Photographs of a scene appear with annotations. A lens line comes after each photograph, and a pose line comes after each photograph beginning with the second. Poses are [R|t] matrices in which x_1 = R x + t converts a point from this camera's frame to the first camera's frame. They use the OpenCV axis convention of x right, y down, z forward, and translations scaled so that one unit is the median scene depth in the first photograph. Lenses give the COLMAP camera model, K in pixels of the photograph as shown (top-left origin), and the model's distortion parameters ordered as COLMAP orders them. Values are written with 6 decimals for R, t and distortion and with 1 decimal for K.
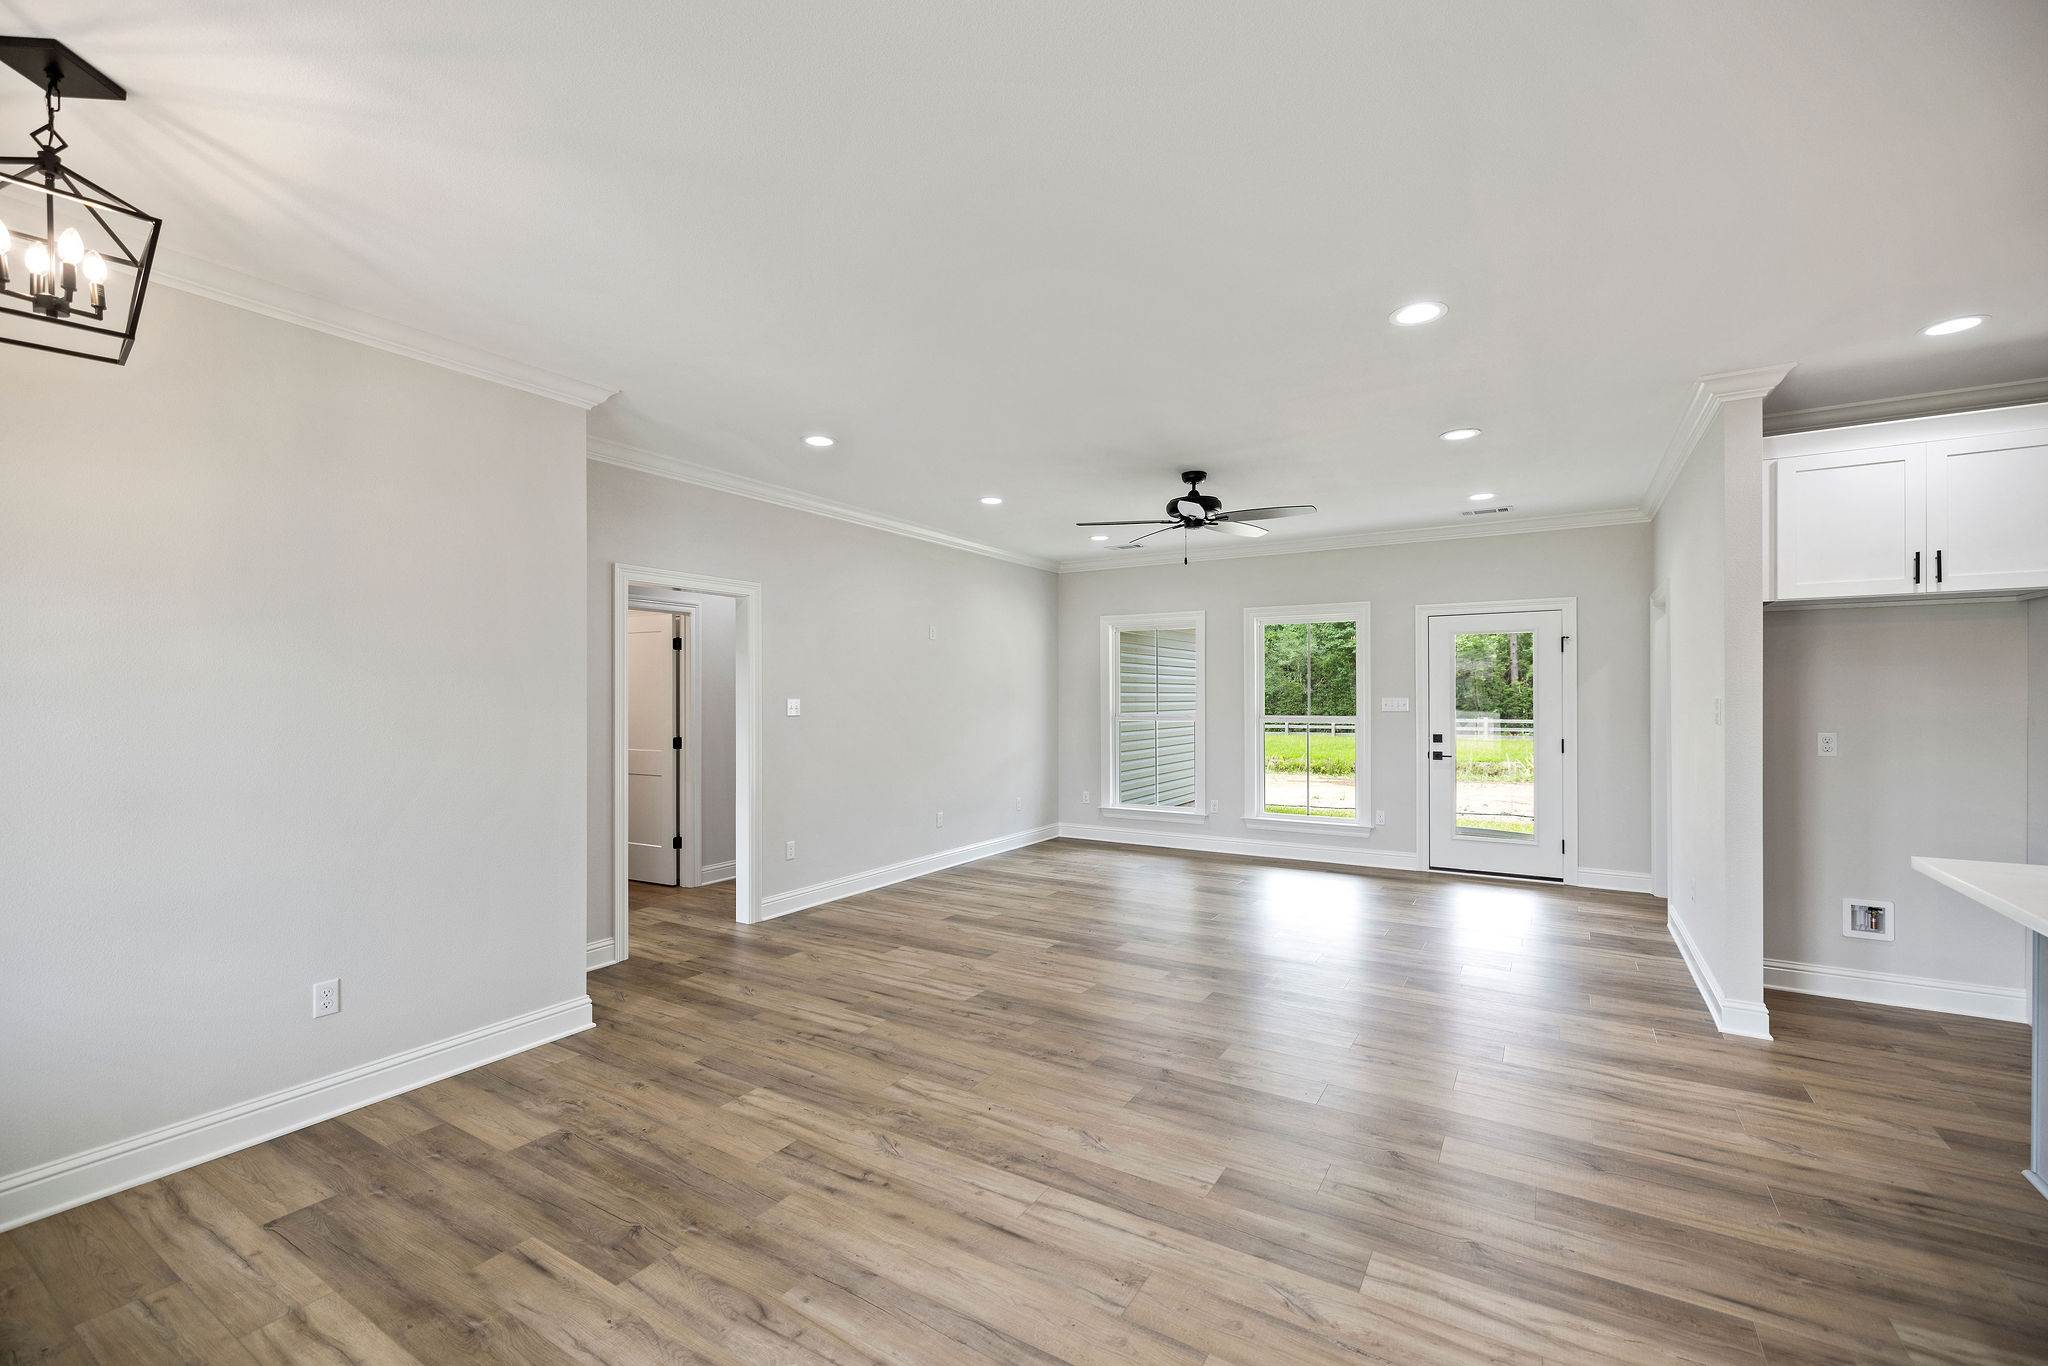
lens RADIAL K [[860.9, 0, 1015.1], [0, 860.9, 698.3], [0, 0, 1]] dist [0.001718, -0.000599]
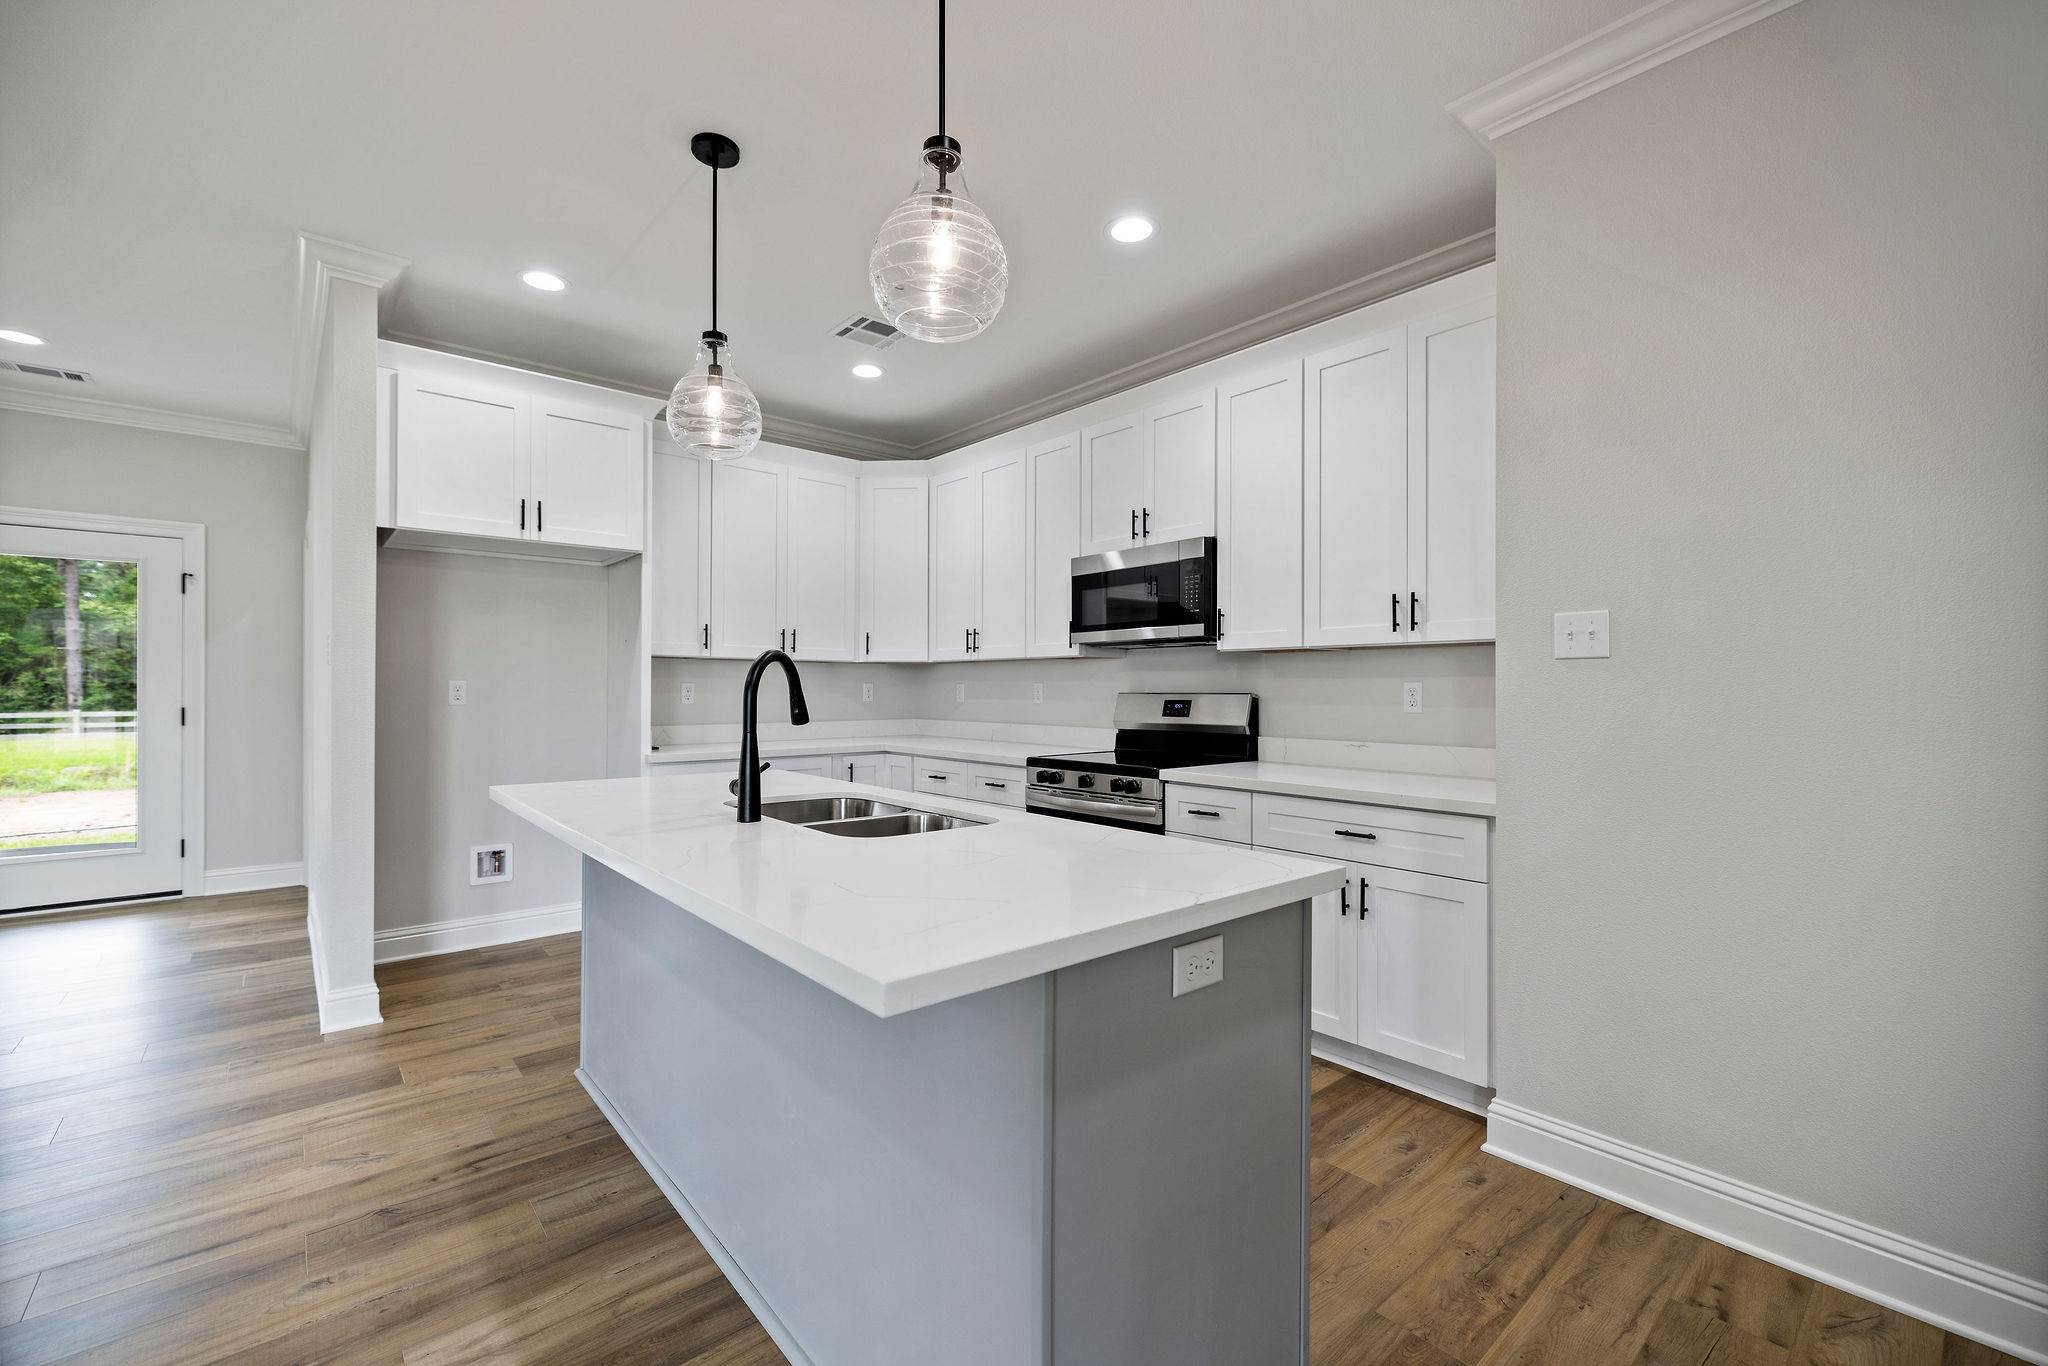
lens RADIAL K [[860.9, 0, 1018.0], [0, 860.9, 684.4], [0, 0, 1]] dist [0.001718, -0.000599]
pose [[0.298925, 0.006792, 0.954252, 0.216559], [-0.000287, 0.999975, -0.007028, 0.054913], [-0.954277, 0.001827, 0.298919, 0.111314]]
